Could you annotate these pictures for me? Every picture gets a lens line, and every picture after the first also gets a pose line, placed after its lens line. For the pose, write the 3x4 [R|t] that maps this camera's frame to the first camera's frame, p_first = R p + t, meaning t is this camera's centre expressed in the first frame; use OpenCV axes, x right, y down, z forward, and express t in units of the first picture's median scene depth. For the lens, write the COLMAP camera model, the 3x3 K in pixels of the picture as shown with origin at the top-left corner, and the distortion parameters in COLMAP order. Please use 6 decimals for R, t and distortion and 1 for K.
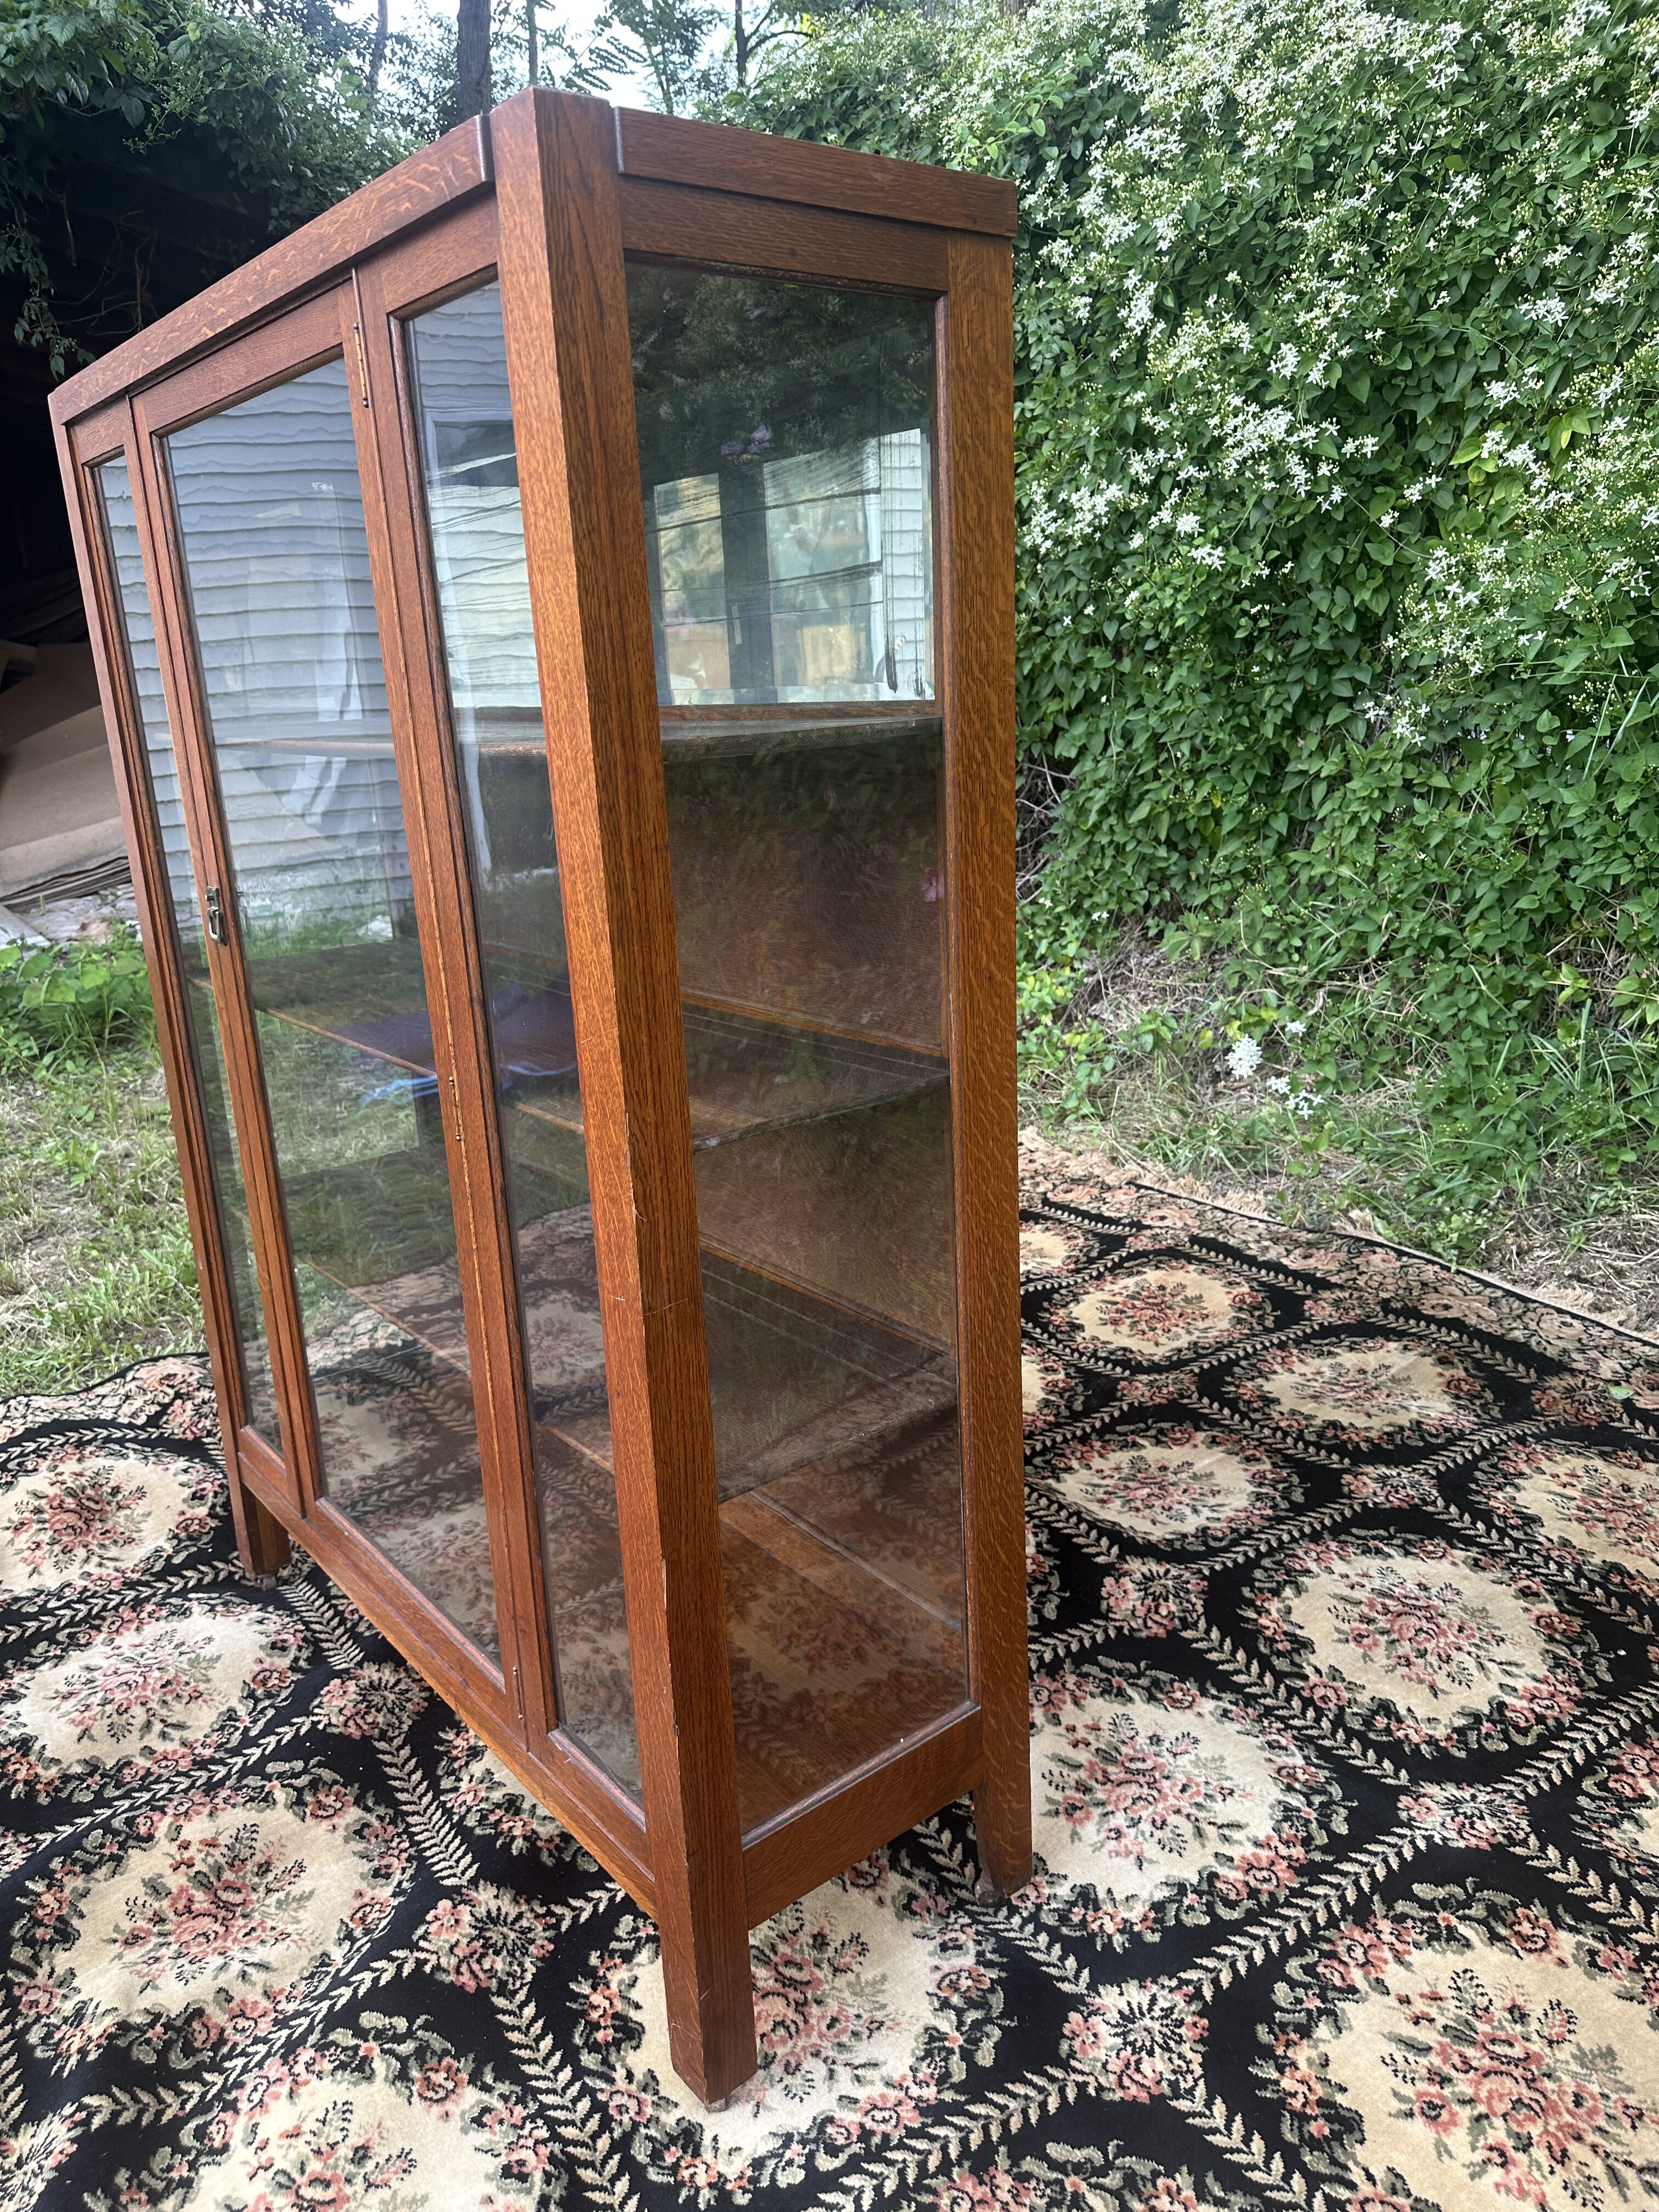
lens RADIAL K [[1599.8, 0, 829.5], [0, 1599.8, 1106.0], [0, 0, 1]] dist [-0.009359, -0.010233]
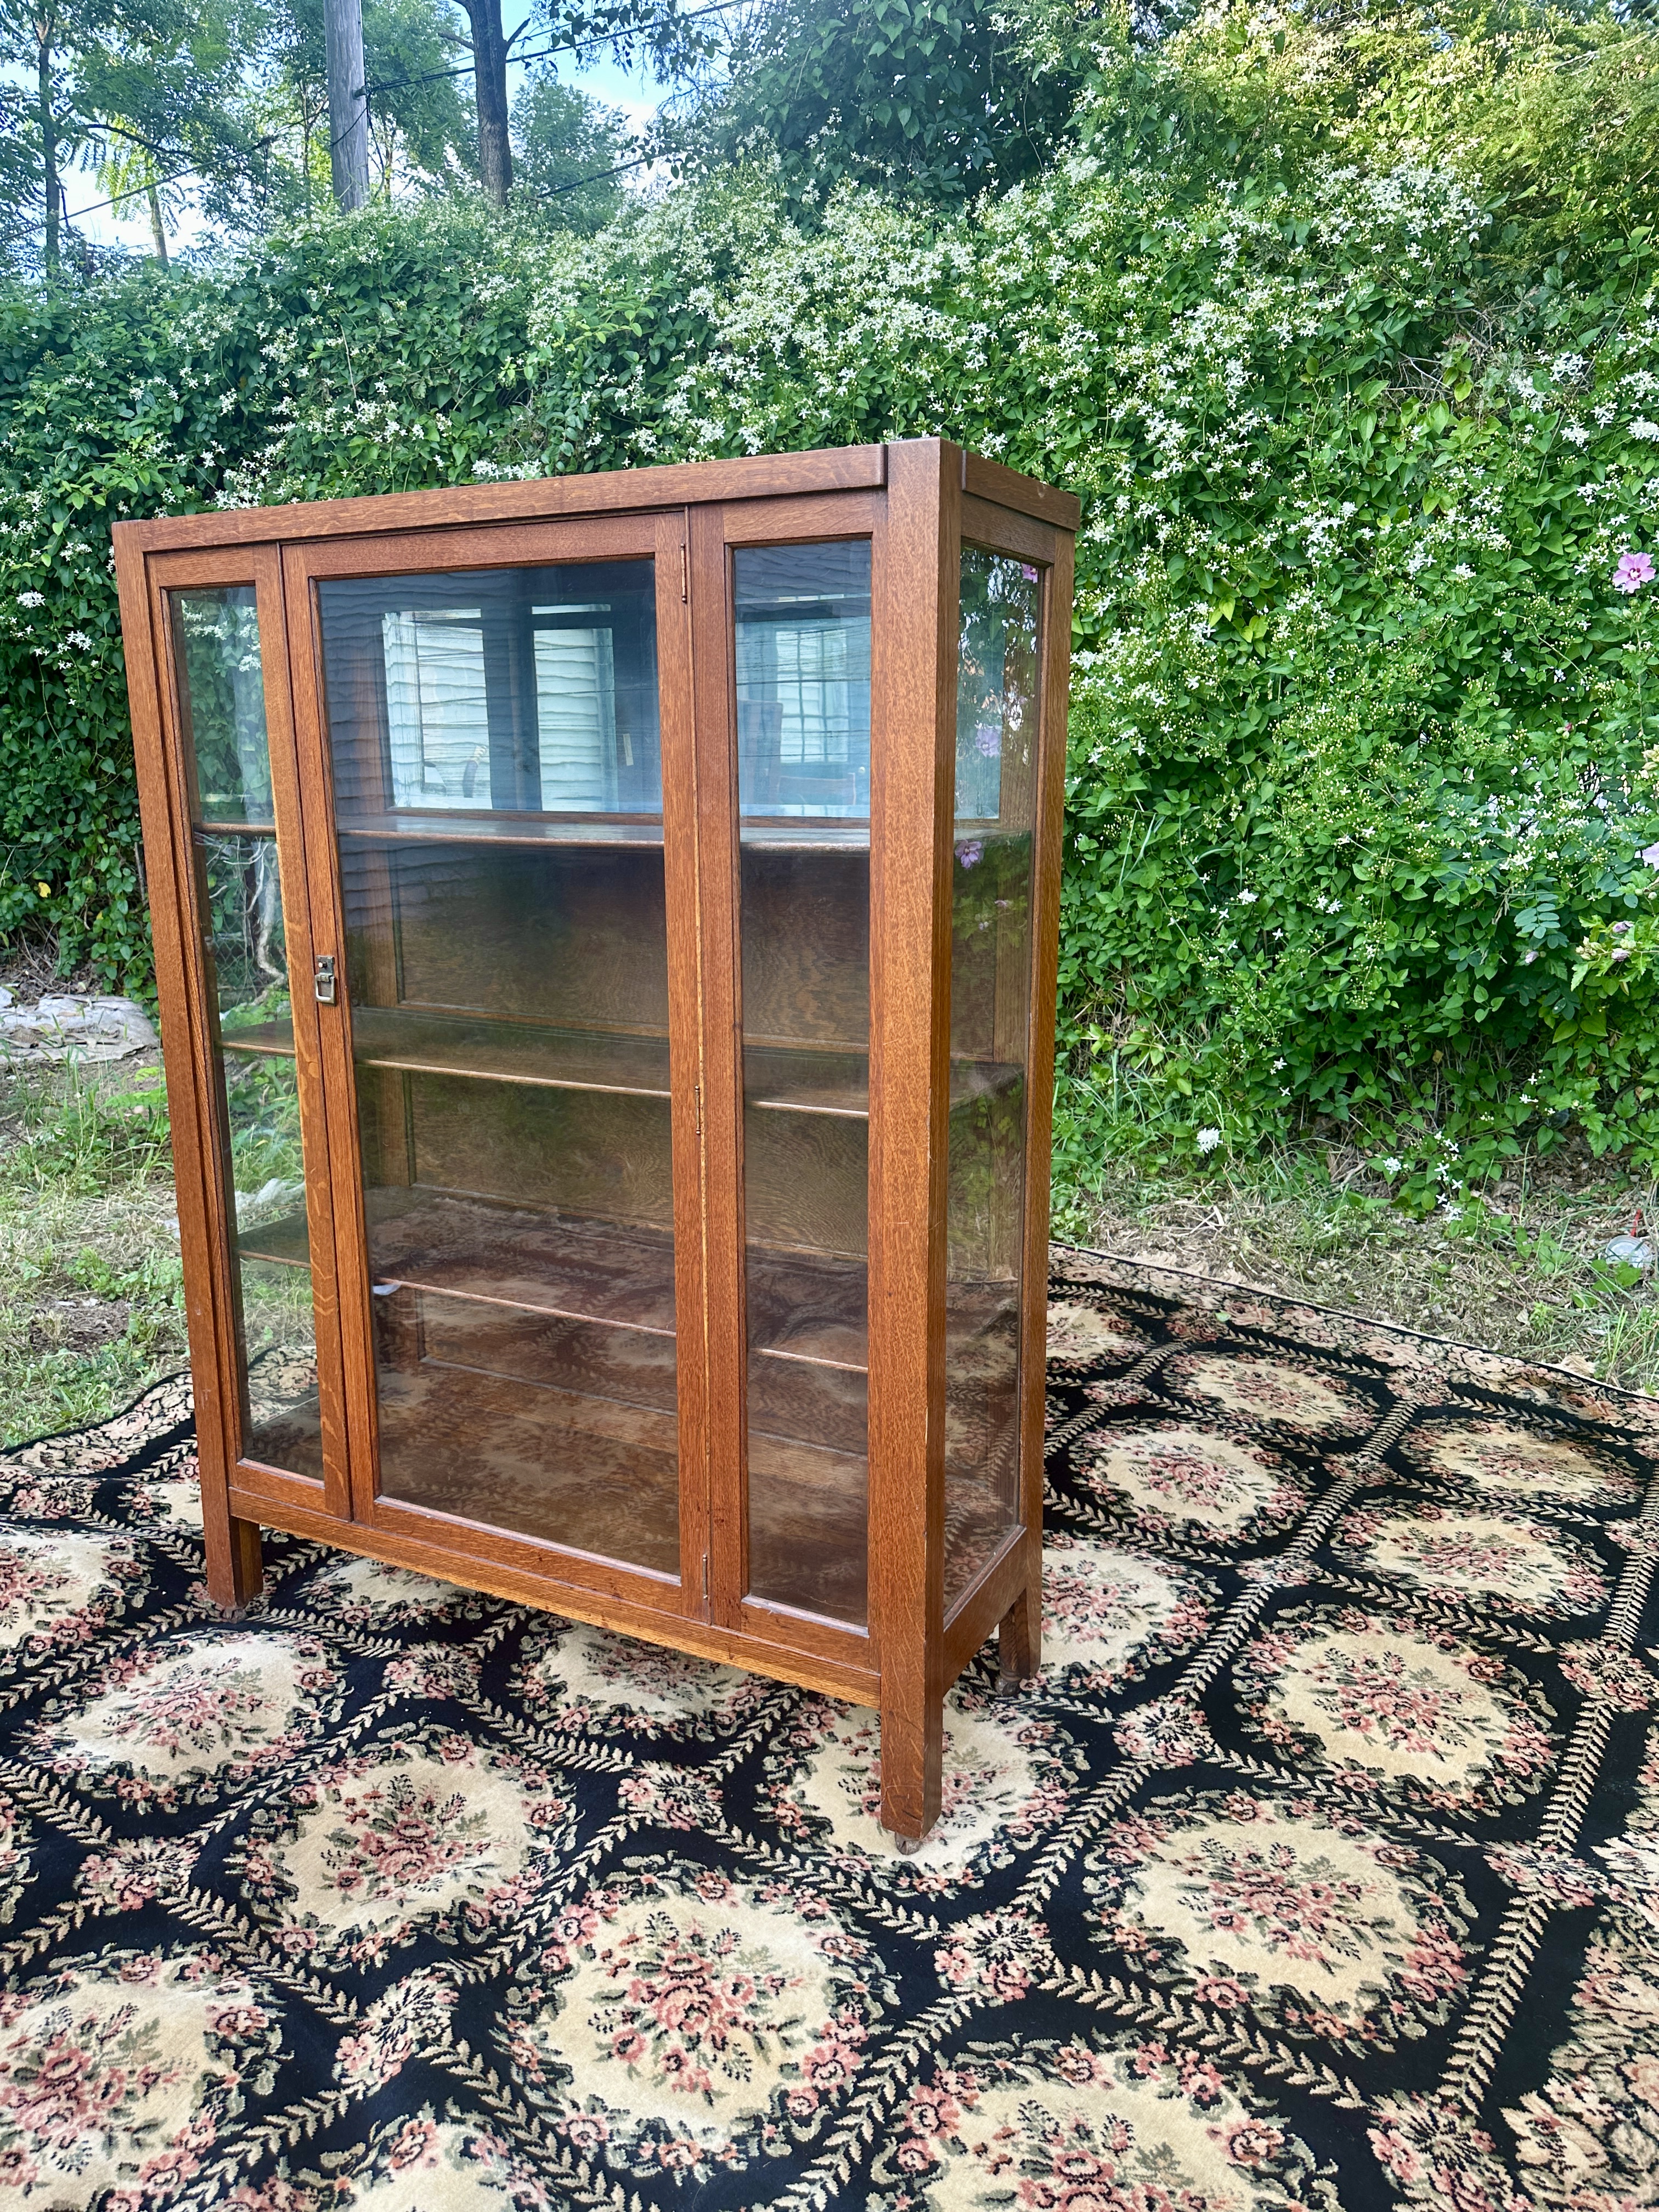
lens RADIAL K [[1564.0, 0, 829.3], [0, 1564.0, 1090.9], [0, 0, 1]] dist [0.003905, -0.006663]
pose [[0.911668, -0.040137, 0.408962, -0.603946], [0.069283, 0.995984, -0.056699, 0.058754], [-0.405044, 0.080025, 0.910788, -0.206546]]
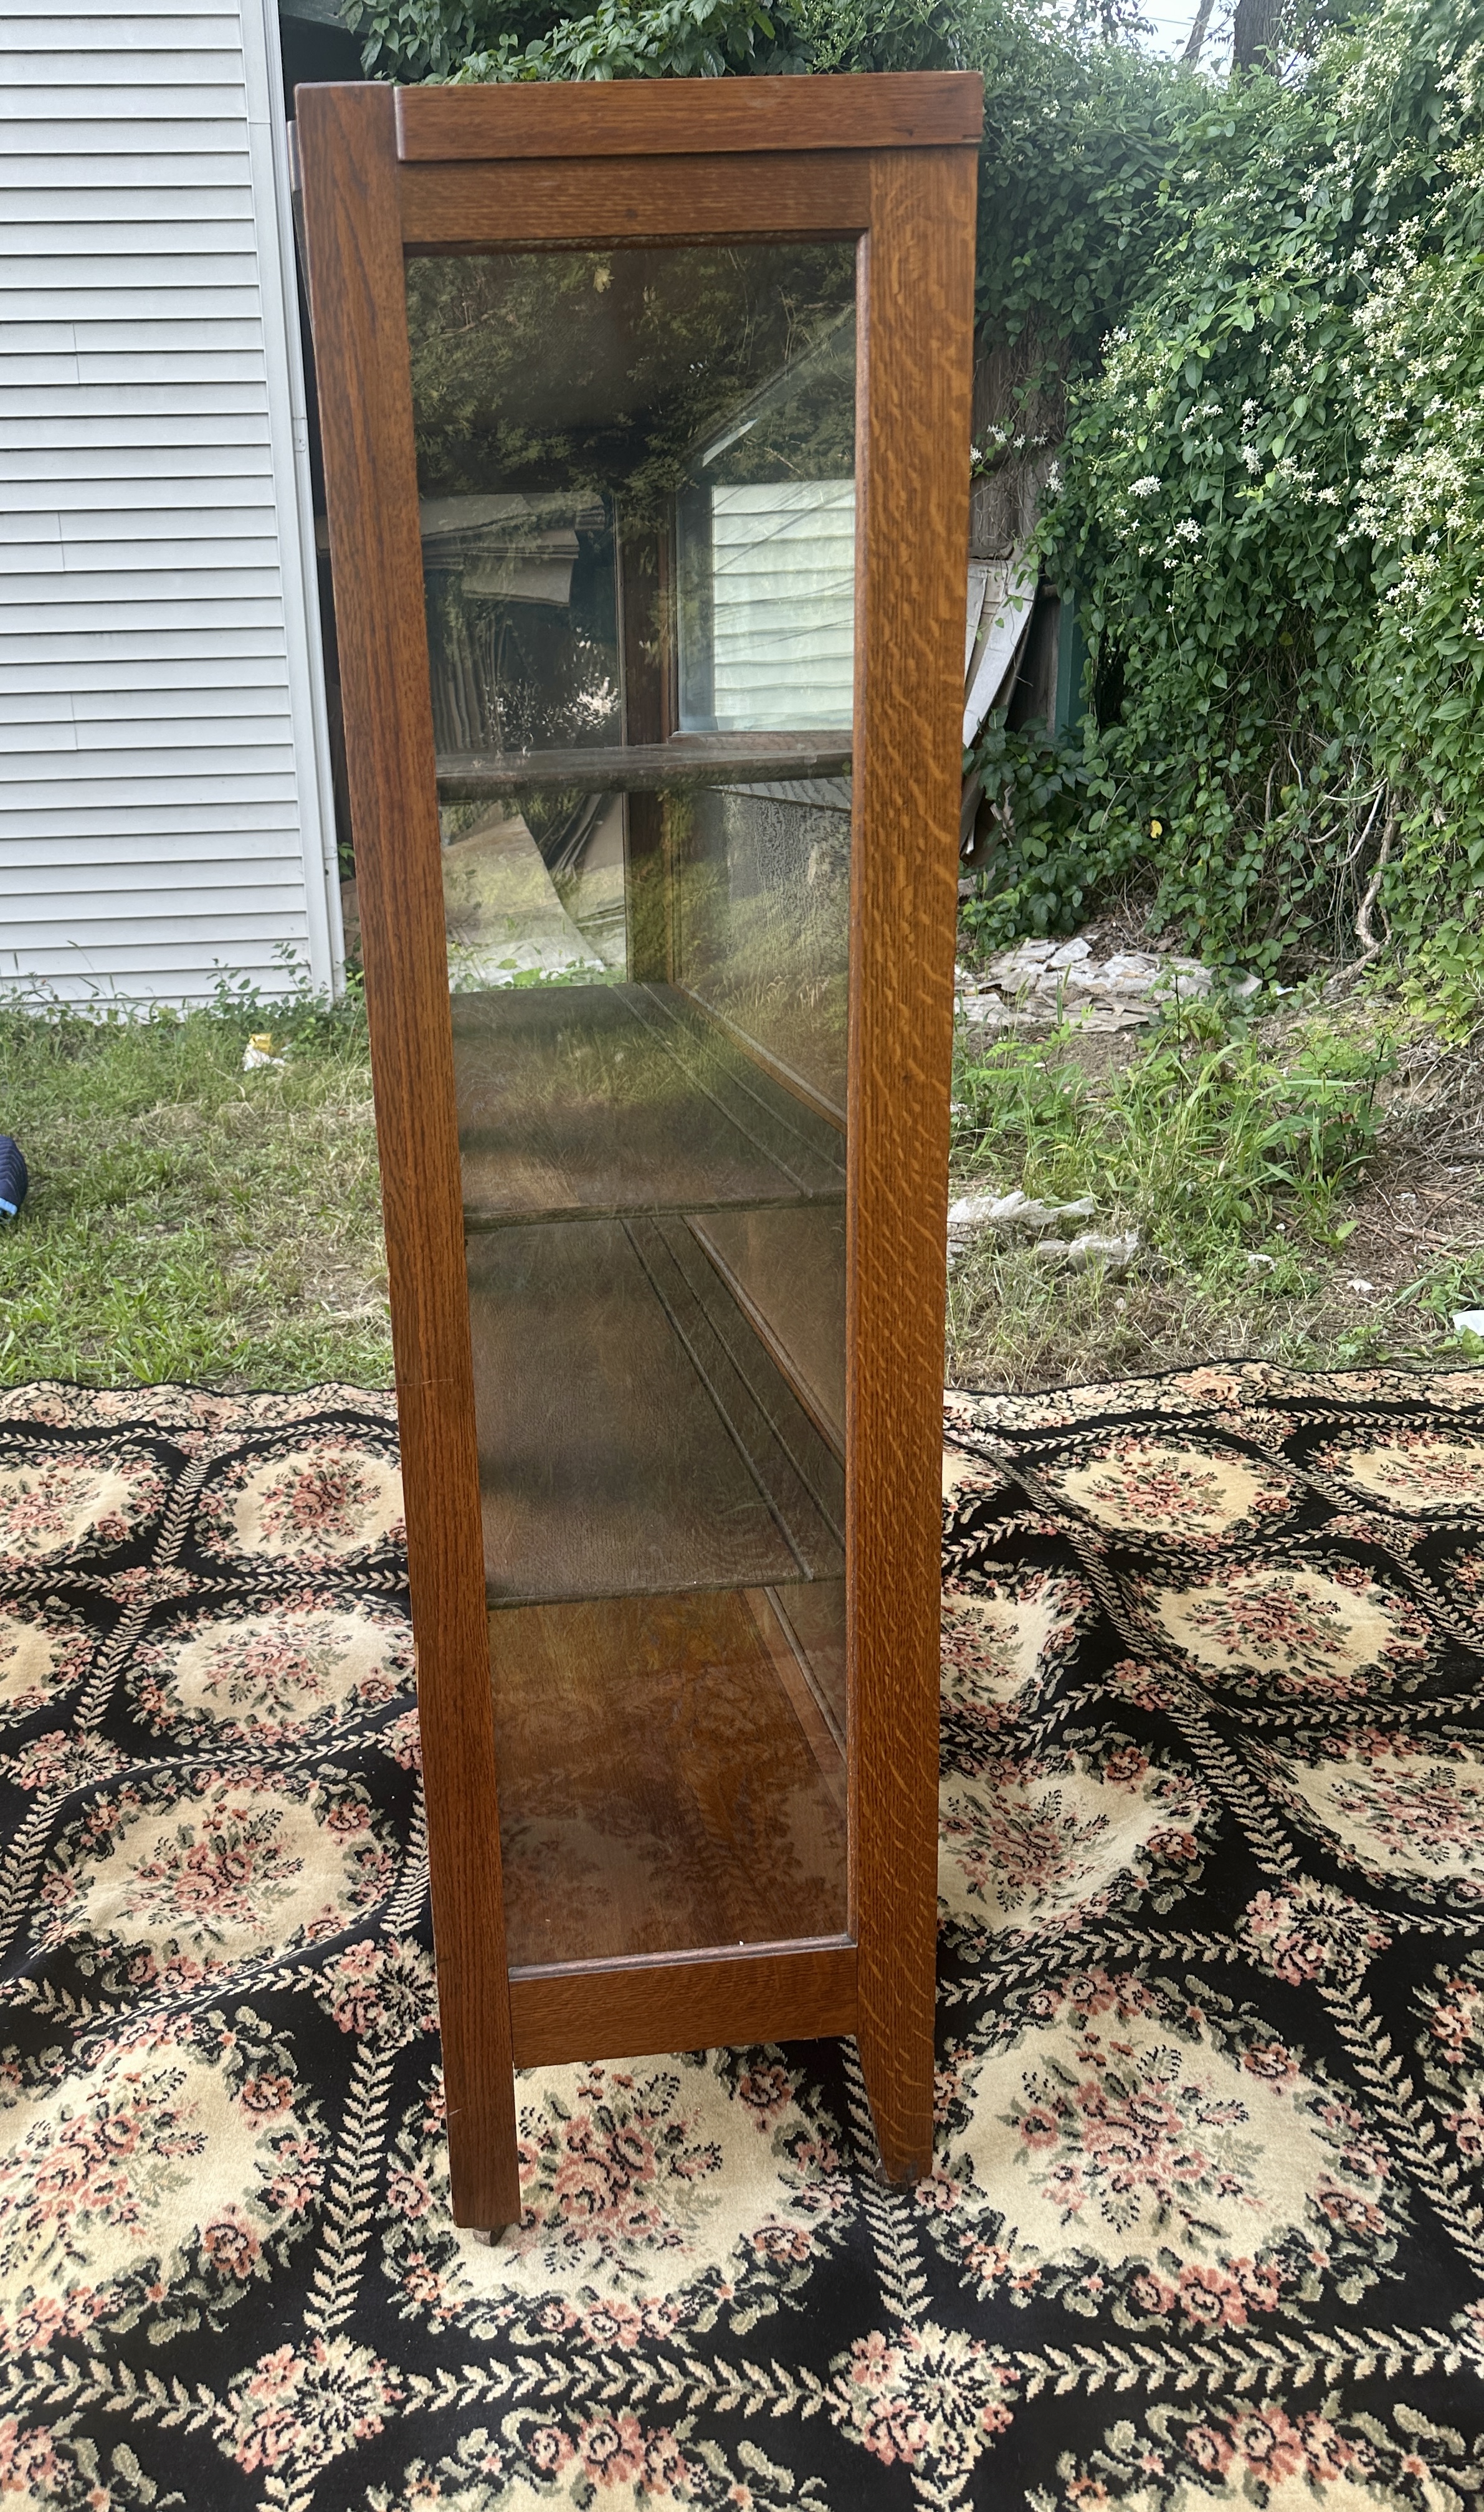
lens RADIAL K [[1821.9, 0, 520.1], [0, 1821.9, 1259.5], [0, 0, 1]] dist [-0.012715, -0.008049]
pose [[0.830381, 0.170421, -0.530495, 0.388264], [-0.145807, 0.985363, 0.088317, -0.037460], [0.537781, 0.004013, 0.843075, 0.096547]]
